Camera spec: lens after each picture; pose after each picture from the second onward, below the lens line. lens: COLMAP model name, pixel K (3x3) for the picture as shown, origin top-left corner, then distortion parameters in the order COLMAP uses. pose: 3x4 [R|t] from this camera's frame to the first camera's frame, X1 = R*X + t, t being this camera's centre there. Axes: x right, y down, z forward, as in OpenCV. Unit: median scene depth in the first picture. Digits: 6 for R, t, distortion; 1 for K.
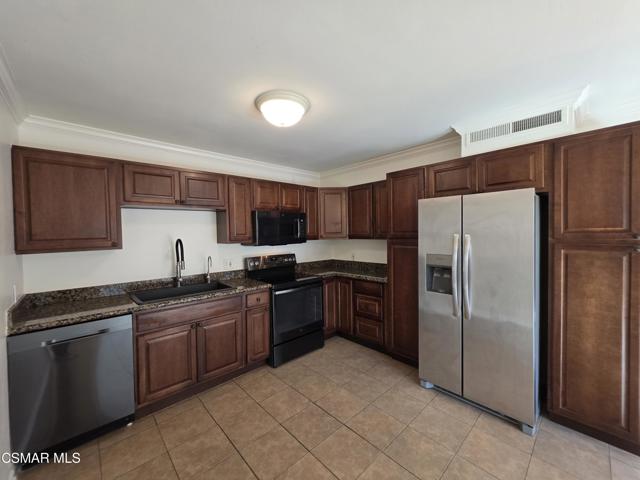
lens RADIAL K [[256.7, 0, 319.1], [0, 256.7, 237.1], [0, 0, 1]] dist [0.000179, 0.000764]
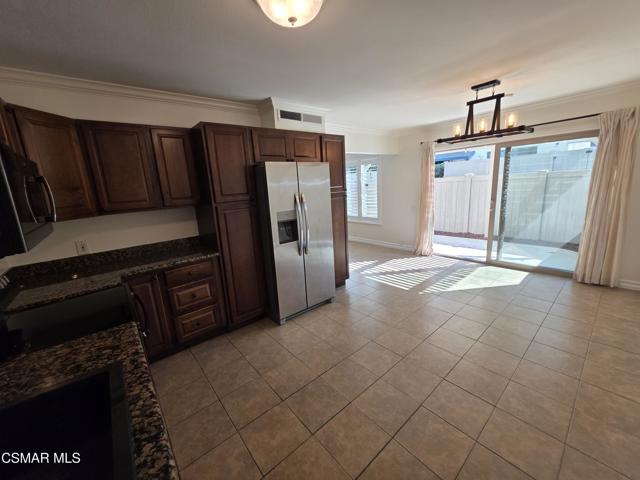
lens RADIAL K [[257.6, 0, 319.8], [0, 257.6, 238.1], [0, 0, 1]] dist [0.000717, 0.000257]
pose [[0.040405, -0.193454, 0.980277, -0.697509], [0.072691, 0.979048, 0.190215, -0.025202], [-0.996536, 0.063572, 0.053621, 0.755624]]
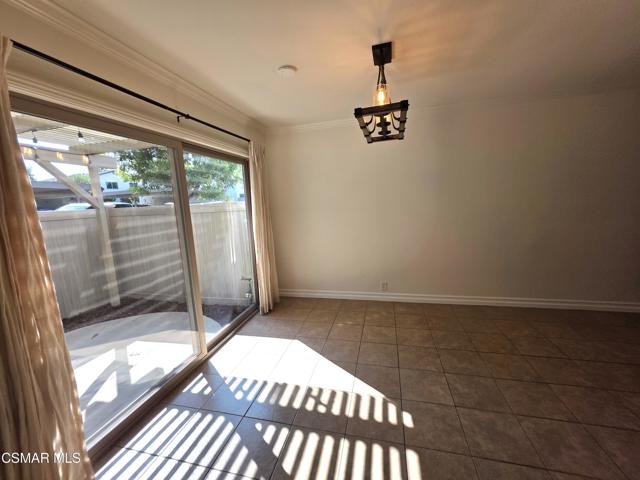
lens RADIAL K [[256.7, 0, 319.1], [0, 256.7, 237.1], [0, 0, 1]] dist [0.000179, 0.000764]
pose [[-0.841140, 0.138237, -0.522852, 1.215602], [0.063251, 0.985291, 0.158746, -0.002118], [0.537107, 0.100457, -0.837511, 0.665234]]
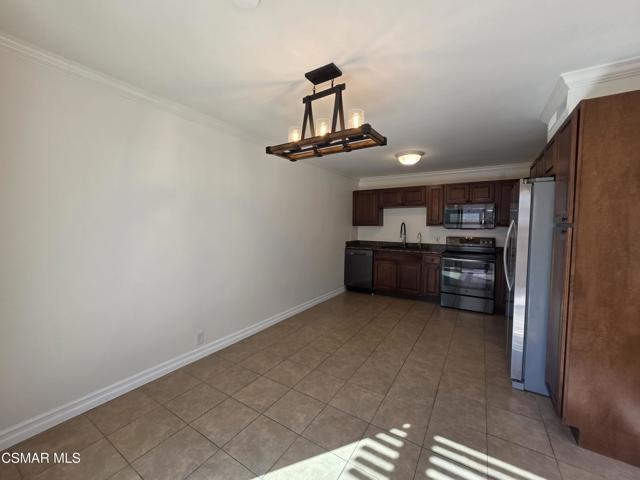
lens RADIAL K [[257.6, 0, 319.8], [0, 257.6, 238.1], [0, 0, 1]] dist [0.000717, 0.000257]
pose [[0.256128, 0.068957, -0.964180, 1.334773], [-0.030660, 0.997530, 0.063198, 0.022536], [0.966157, 0.013375, 0.257609, -0.147537]]
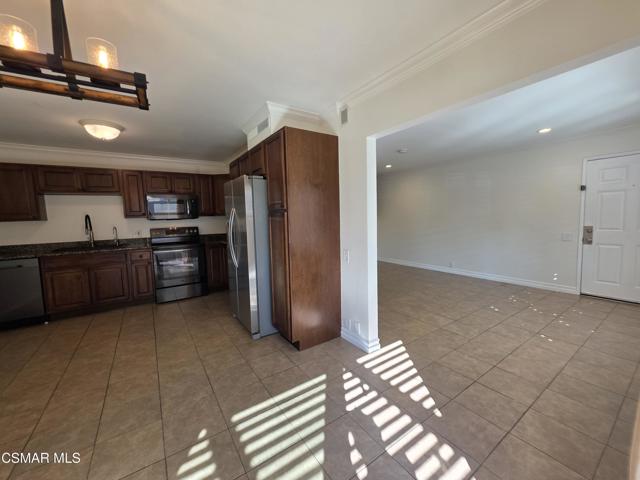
lens RADIAL K [[257.6, 0, 319.8], [0, 257.6, 238.1], [0, 0, 1]] dist [0.000717, 0.000257]
pose [[0.987978, 0.003998, -0.154542, 1.131925], [0.007542, 0.997229, 0.074009, 0.046497], [0.154410, -0.074285, 0.985210, -0.312648]]
